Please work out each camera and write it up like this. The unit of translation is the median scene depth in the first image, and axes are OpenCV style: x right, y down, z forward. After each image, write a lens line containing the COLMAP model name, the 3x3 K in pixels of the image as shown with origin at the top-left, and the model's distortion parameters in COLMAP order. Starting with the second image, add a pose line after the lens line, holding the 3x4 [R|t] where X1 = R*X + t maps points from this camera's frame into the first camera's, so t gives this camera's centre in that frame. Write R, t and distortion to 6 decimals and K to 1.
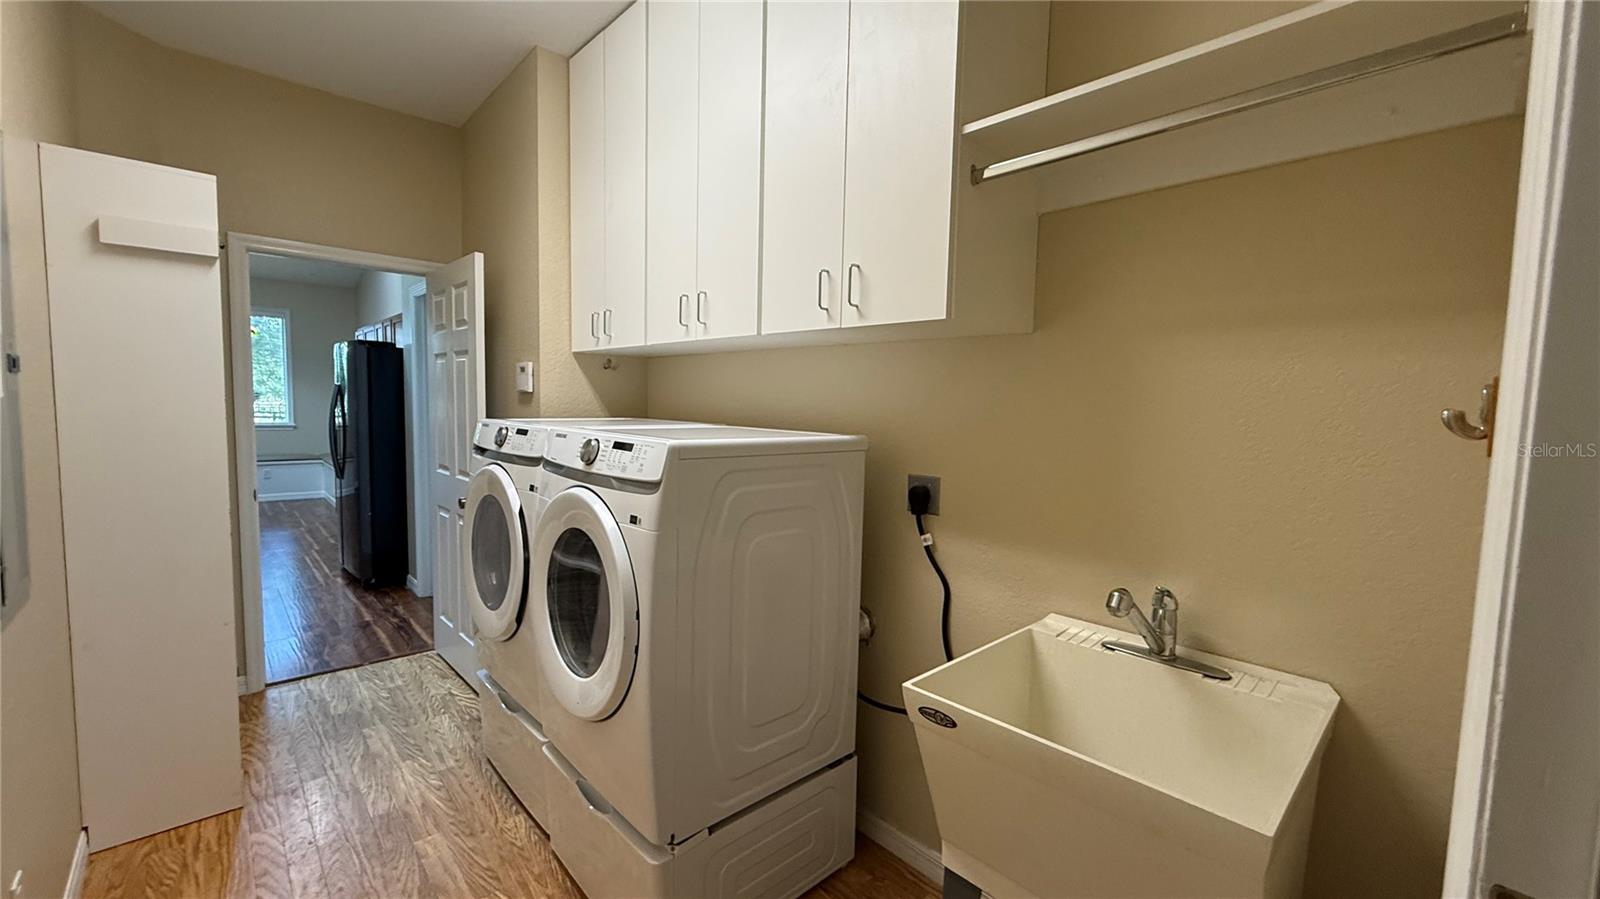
lens RADIAL K [[638.7, 0, 805.4], [0, 638.7, 453.4], [0, 0, 1]] dist [0.001644, -0.000495]
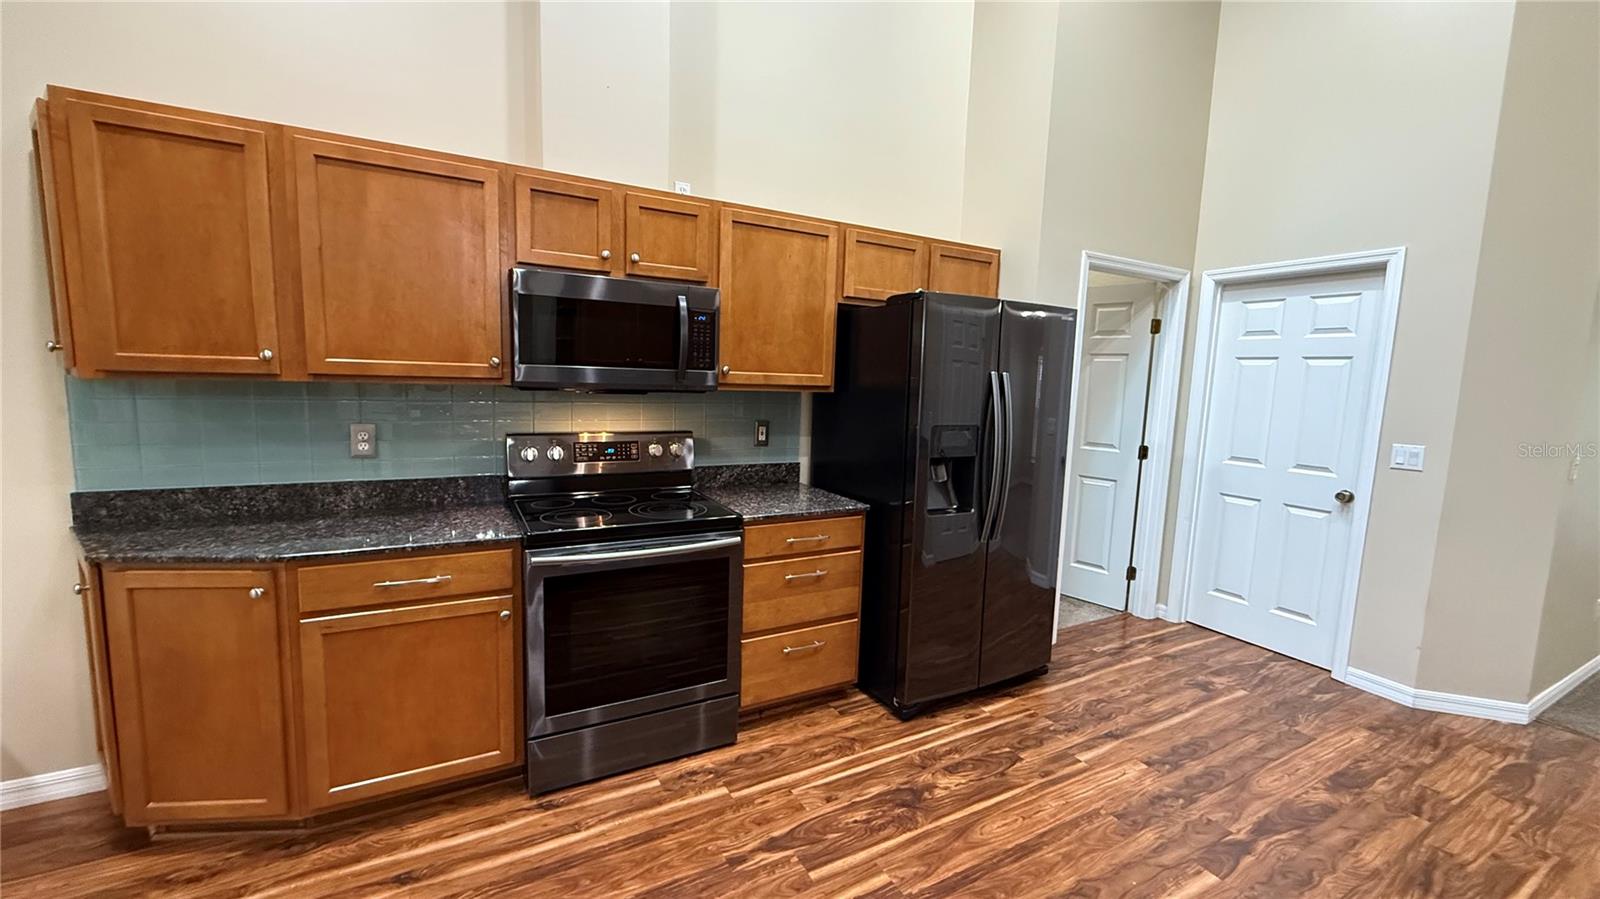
lens RADIAL K [[638.7, 0, 796.2], [0, 638.7, 451.4], [0, 0, 1]] dist [0.001644, -0.000495]
pose [[0.246719, -0.133832, 0.959801, -1.430807], [0.046690, 0.990910, 0.126168, -0.129796], [-0.967962, 0.013685, 0.250725, 1.121277]]
